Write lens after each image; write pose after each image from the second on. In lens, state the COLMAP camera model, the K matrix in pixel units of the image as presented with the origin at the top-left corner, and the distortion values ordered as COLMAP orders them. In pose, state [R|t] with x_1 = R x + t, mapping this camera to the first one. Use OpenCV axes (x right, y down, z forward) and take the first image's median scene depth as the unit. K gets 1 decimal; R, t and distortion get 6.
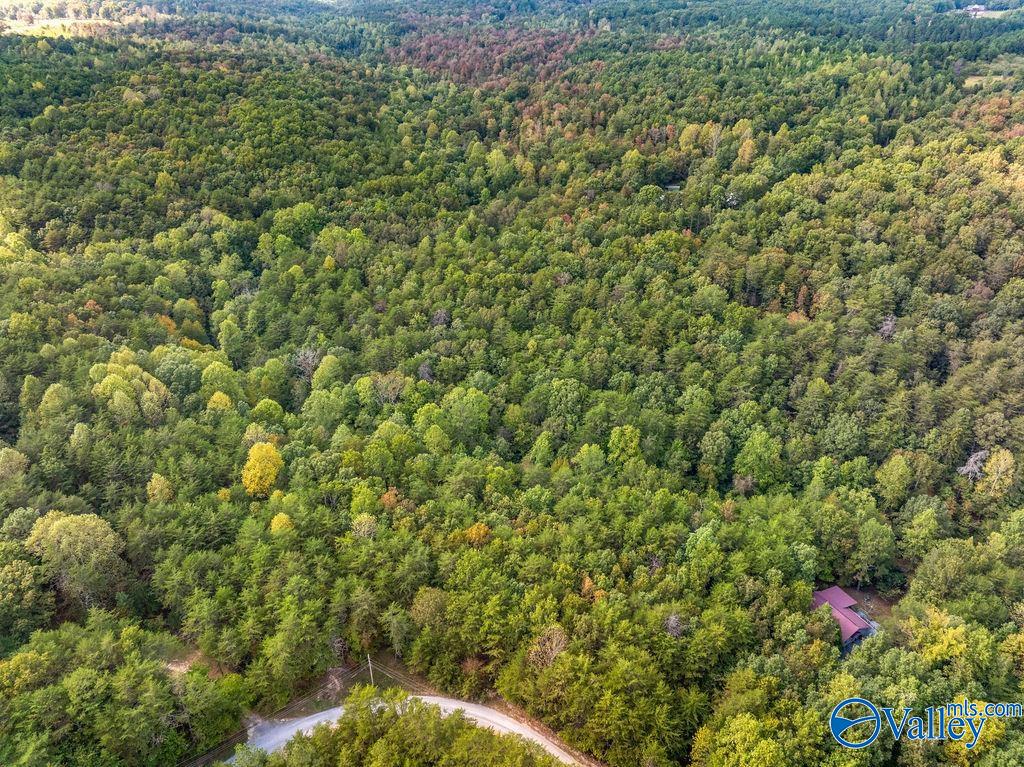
lens RADIAL K [[720.3, 0, 511.8], [0, 720.3, 383.7], [0, 0, 1]] dist [-0.040213, 0.005786]
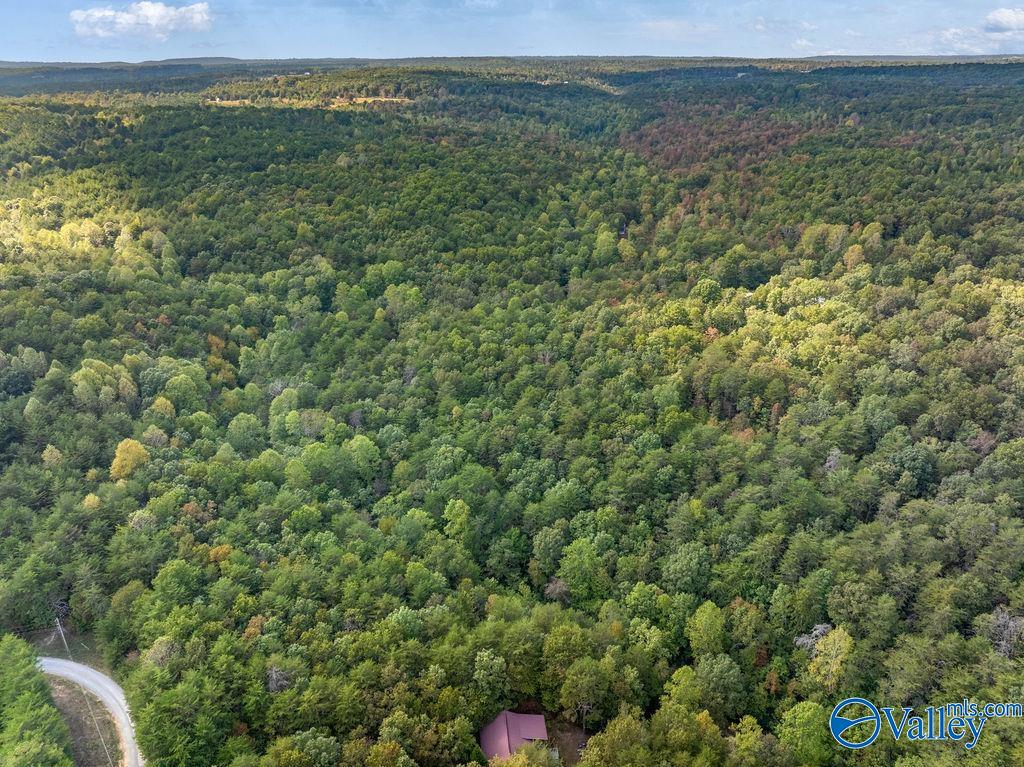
lens RADIAL K [[720.3, 0, 511.7], [0, 720.3, 382.9], [0, 0, 1]] dist [-0.040213, 0.005786]
pose [[0.917883, 0.161856, -0.362343, 0.359668], [-0.198558, 0.977852, -0.066185, -0.031166], [0.343605, 0.132697, 0.929692, 0.047843]]
